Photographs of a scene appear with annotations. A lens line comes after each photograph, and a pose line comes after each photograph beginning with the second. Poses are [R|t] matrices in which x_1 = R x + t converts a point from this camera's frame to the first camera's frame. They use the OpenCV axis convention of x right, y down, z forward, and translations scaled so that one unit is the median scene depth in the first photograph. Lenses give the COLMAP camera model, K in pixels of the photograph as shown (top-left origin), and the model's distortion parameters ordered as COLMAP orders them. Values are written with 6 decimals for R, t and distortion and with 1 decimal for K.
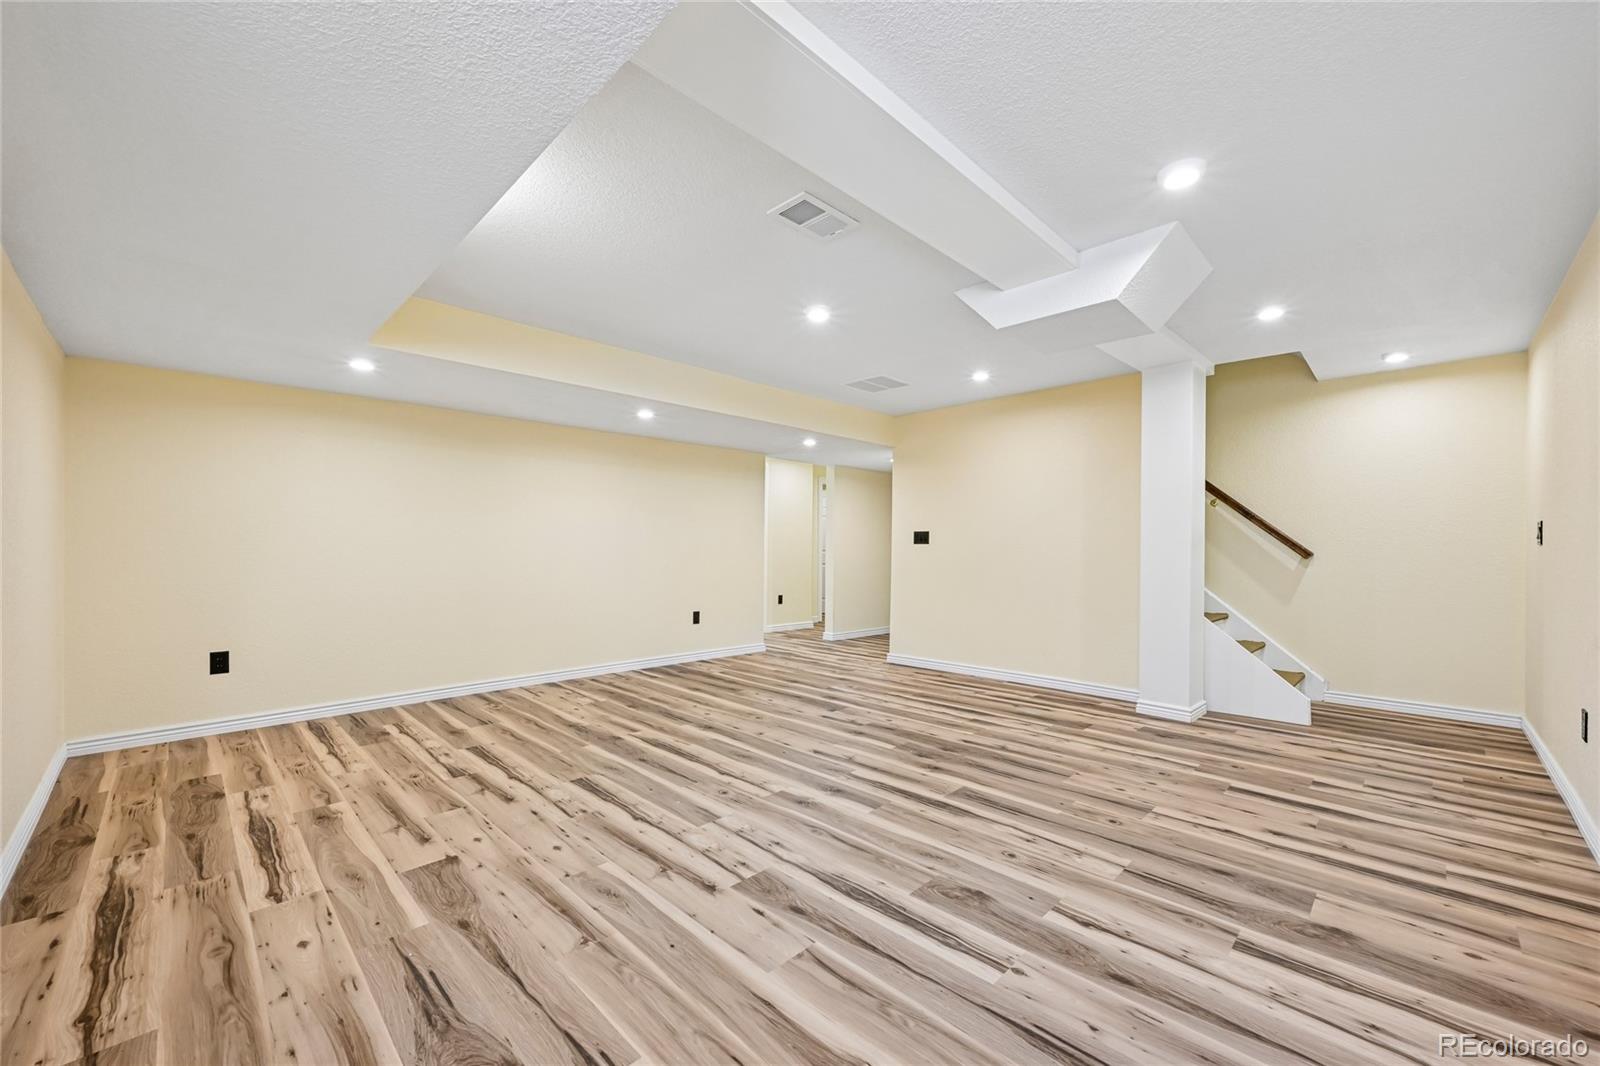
lens RADIAL K [[630.7, 0, 811.8], [0, 630.7, 545.1], [0, 0, 1]] dist [-0.003509, 0.000710]
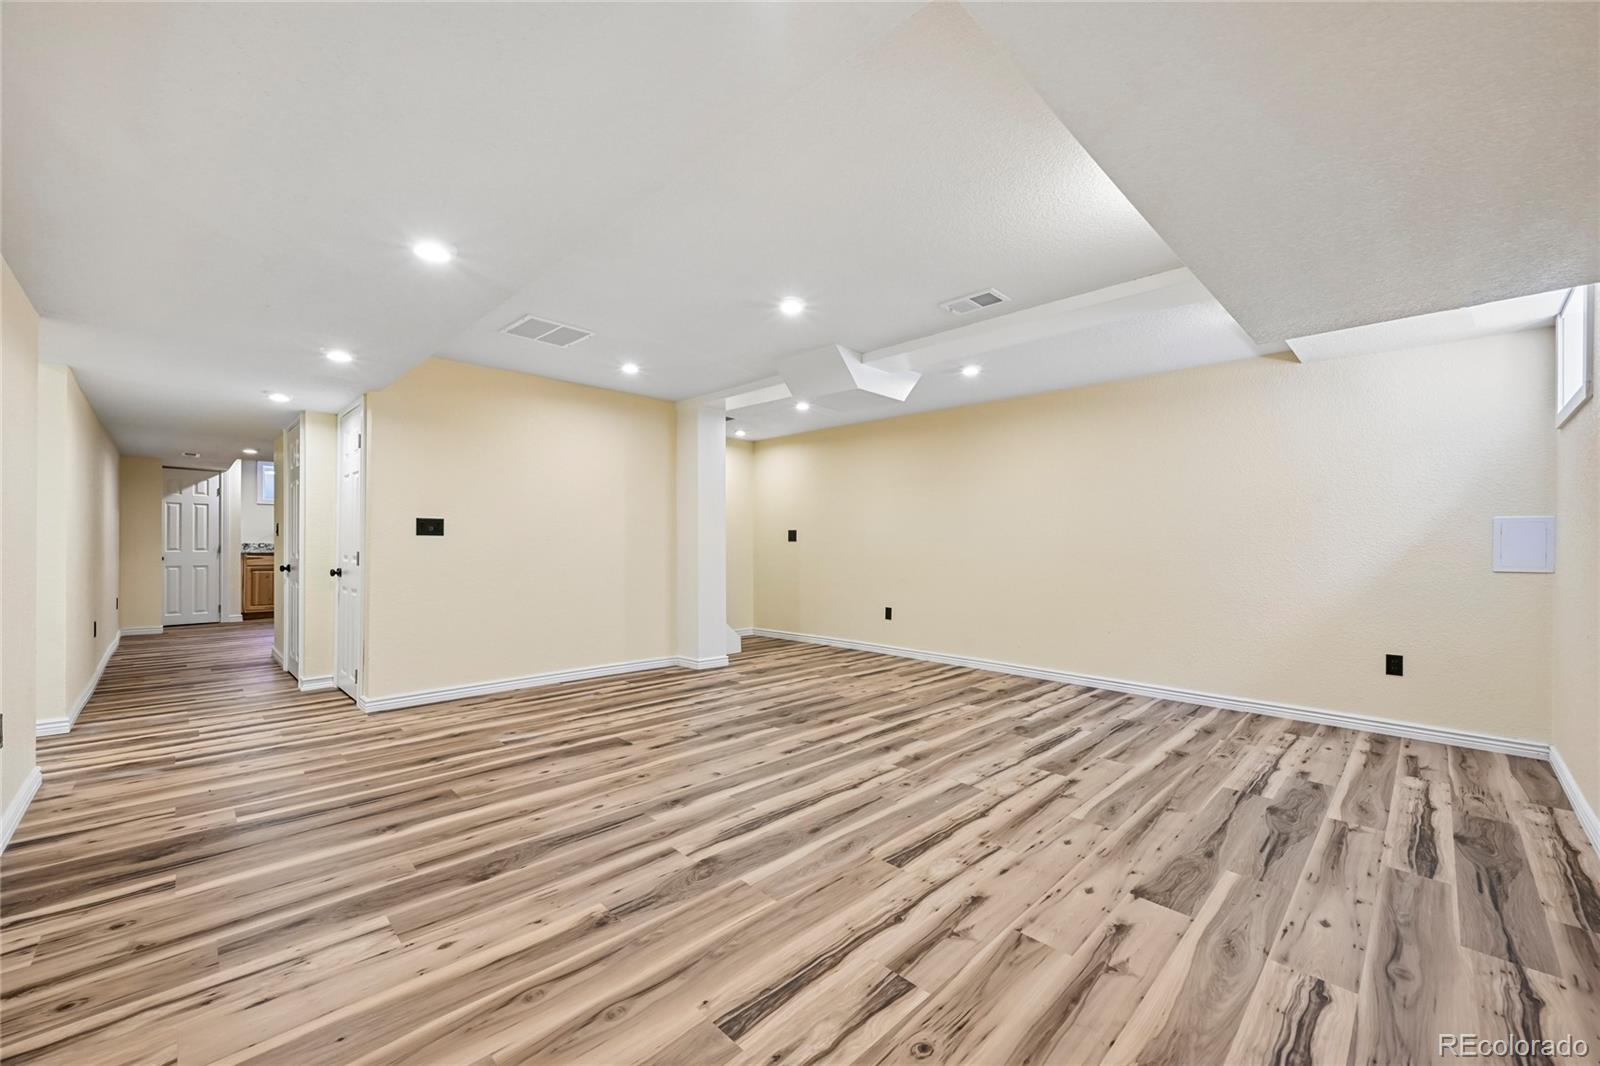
lens RADIAL K [[630.7, 0, 805.8], [0, 630.7, 533.5], [0, 0, 1]] dist [-0.003509, 0.000710]
pose [[0.005522, 0.014518, 0.999879, -1.206496], [-0.011126, 0.999834, -0.014456, 0.004038], [-0.999923, -0.011045, 0.005683, 1.203170]]
